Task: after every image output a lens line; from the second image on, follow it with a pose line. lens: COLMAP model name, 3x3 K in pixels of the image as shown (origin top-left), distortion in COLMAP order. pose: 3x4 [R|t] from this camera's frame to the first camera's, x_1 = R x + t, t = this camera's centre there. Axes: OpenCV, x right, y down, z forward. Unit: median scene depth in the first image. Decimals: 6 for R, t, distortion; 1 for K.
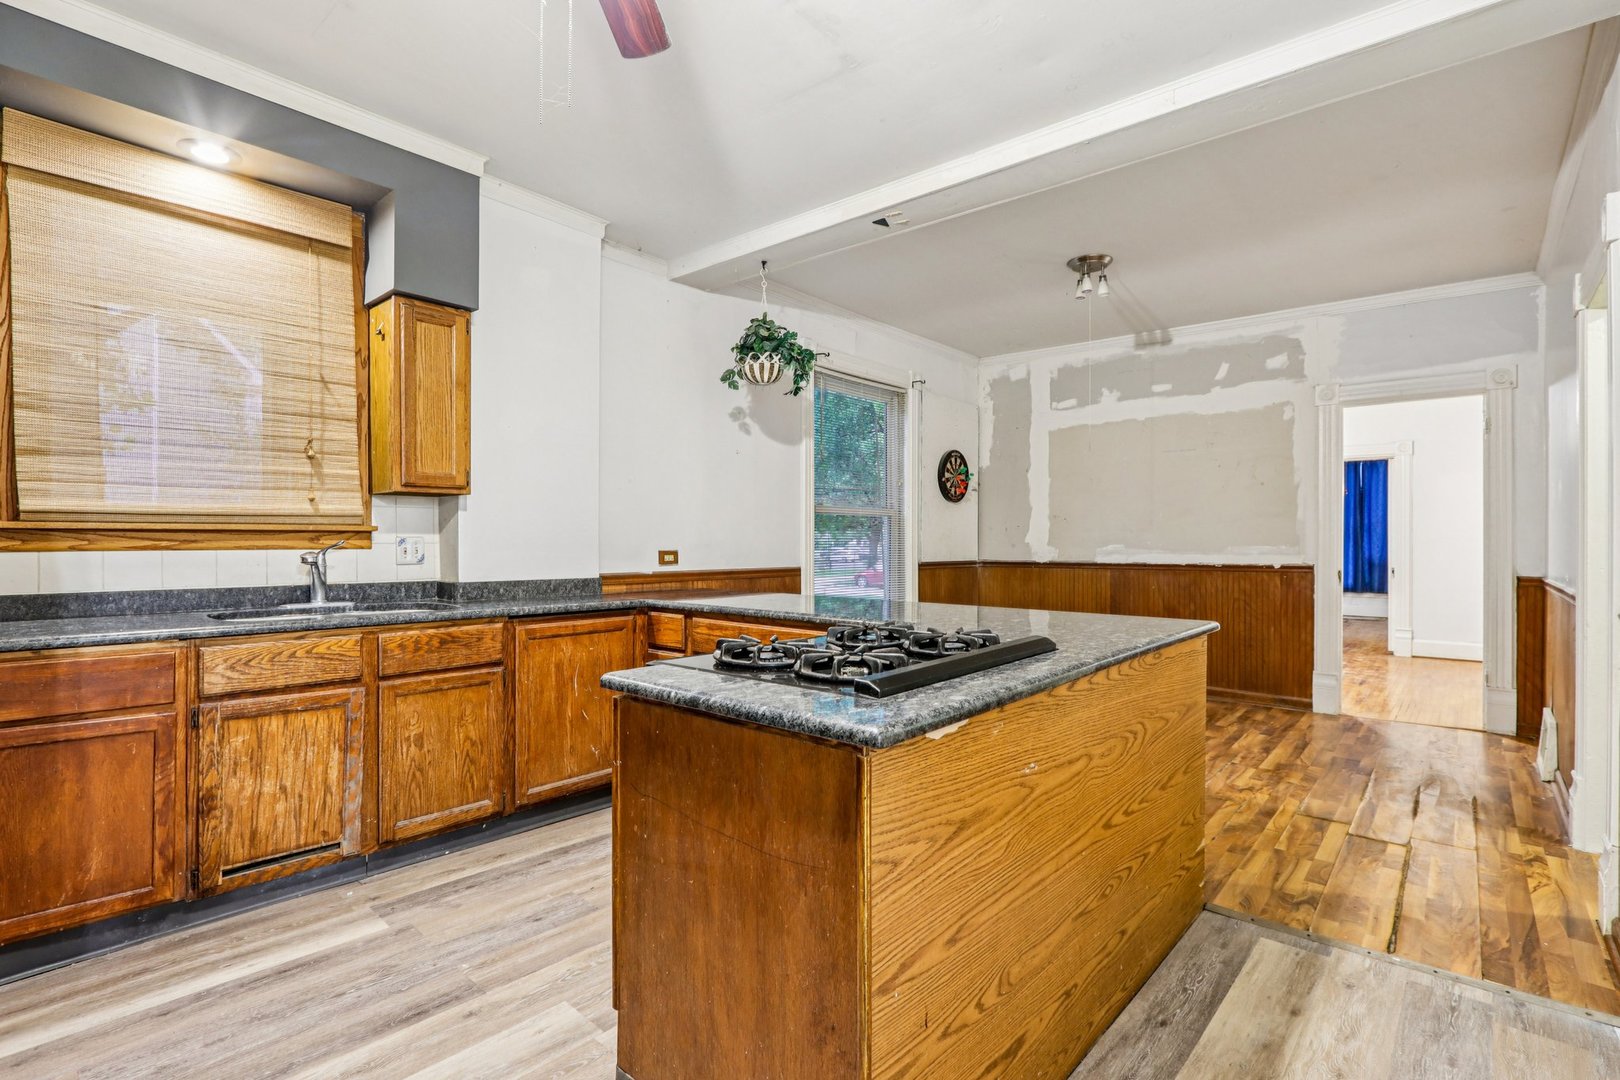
lens RADIAL K [[767.7, 0, 798.0], [0, 767.7, 539.4], [0, 0, 1]] dist [-0.021486, 0.002631]
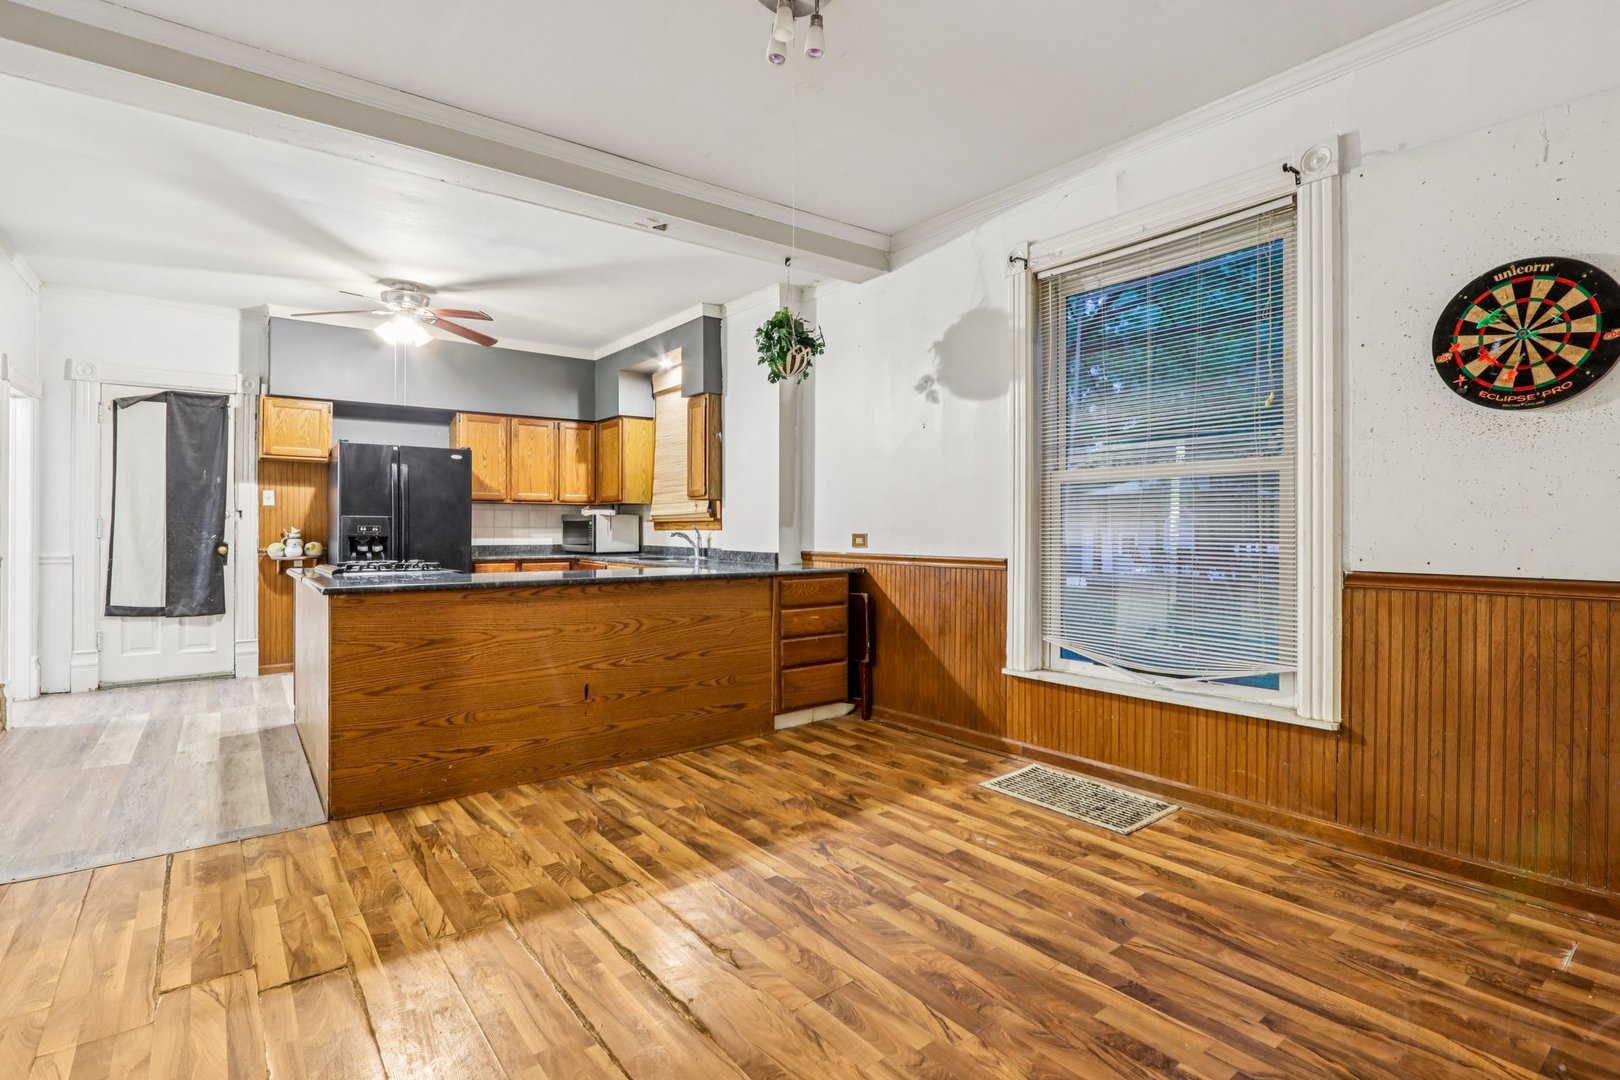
lens RADIAL K [[767.7, 0, 813.8], [0, 767.7, 535.5], [0, 0, 1]] dist [-0.021486, 0.002631]
pose [[-0.173830, 0.003365, -0.984770, 1.153933], [-0.002190, 0.999990, 0.003804, 0.016486], [0.984773, 0.002818, -0.173821, 1.430262]]
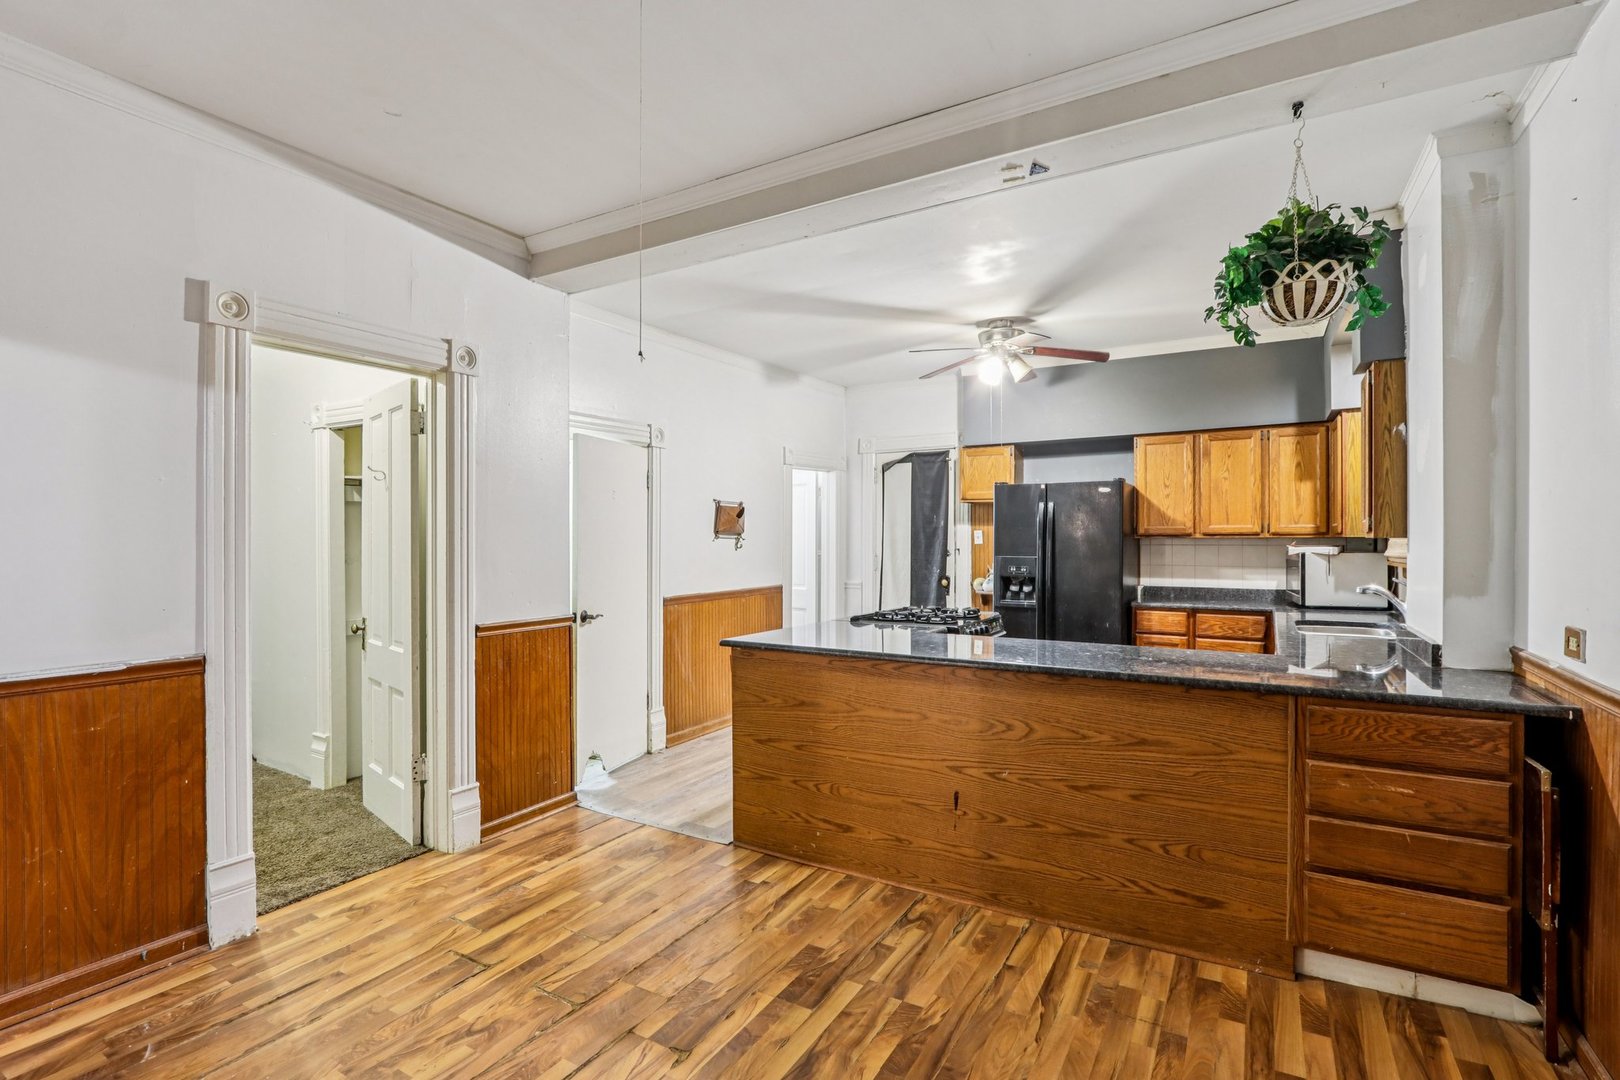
lens RADIAL K [[767.7, 0, 815.4], [0, 767.7, 546.3], [0, 0, 1]] dist [-0.021486, 0.002631]
pose [[-0.979773, -0.002161, -0.200101, 0.483690], [-0.003789, 0.999963, 0.007754, -0.047868], [0.200077, 0.008355, -0.979745, 1.728827]]
